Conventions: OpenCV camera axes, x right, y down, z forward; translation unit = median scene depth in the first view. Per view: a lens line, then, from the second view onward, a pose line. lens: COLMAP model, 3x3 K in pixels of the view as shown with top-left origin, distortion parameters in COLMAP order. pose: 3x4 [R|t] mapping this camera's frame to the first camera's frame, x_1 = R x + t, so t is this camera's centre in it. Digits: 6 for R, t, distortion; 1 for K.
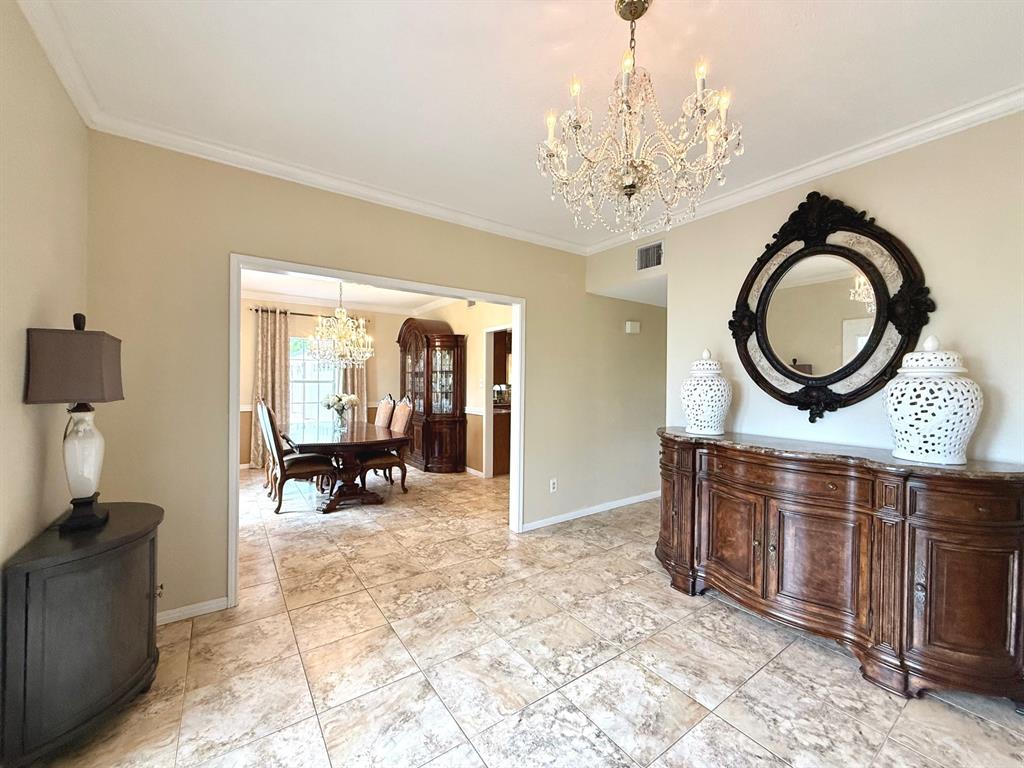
lens RADIAL K [[411.8, 0, 511.1], [0, 411.8, 382.2], [0, 0, 1]] dist [-0.000315, -0.000014]
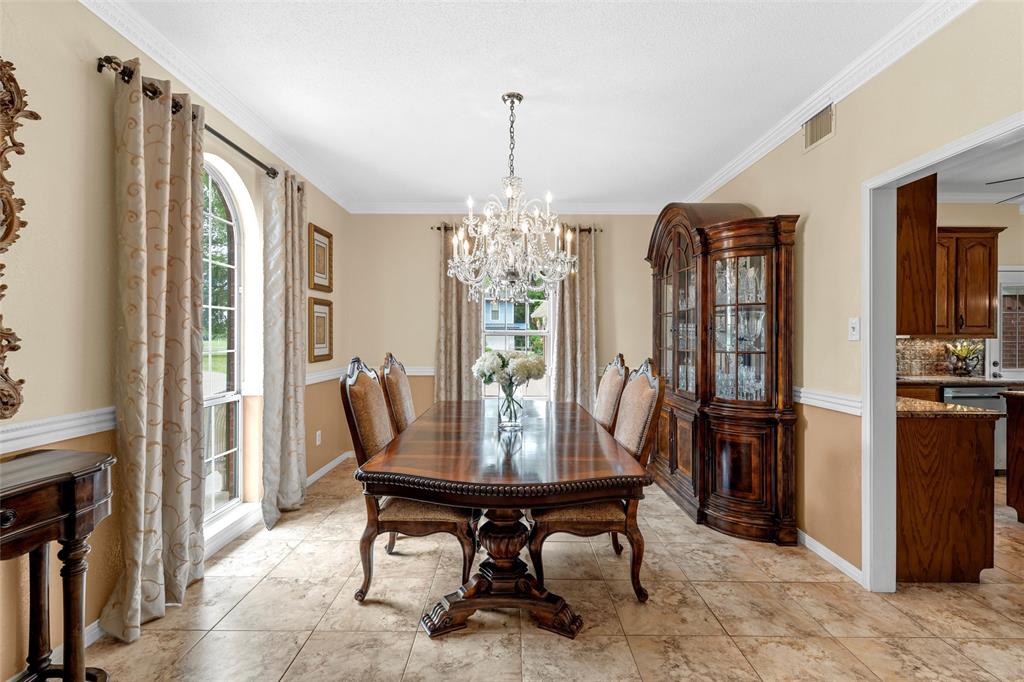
lens RADIAL K [[469.1, 0, 507.2], [0, 469.1, 336.2], [0, 0, 1]] dist [-0.002048, 0.000076]
pose [[0.815799, -0.005127, -0.578313, -0.079076], [-0.001200, 0.999944, -0.010558, 0.012946], [0.578335, 0.009307, 0.815746, 0.444270]]
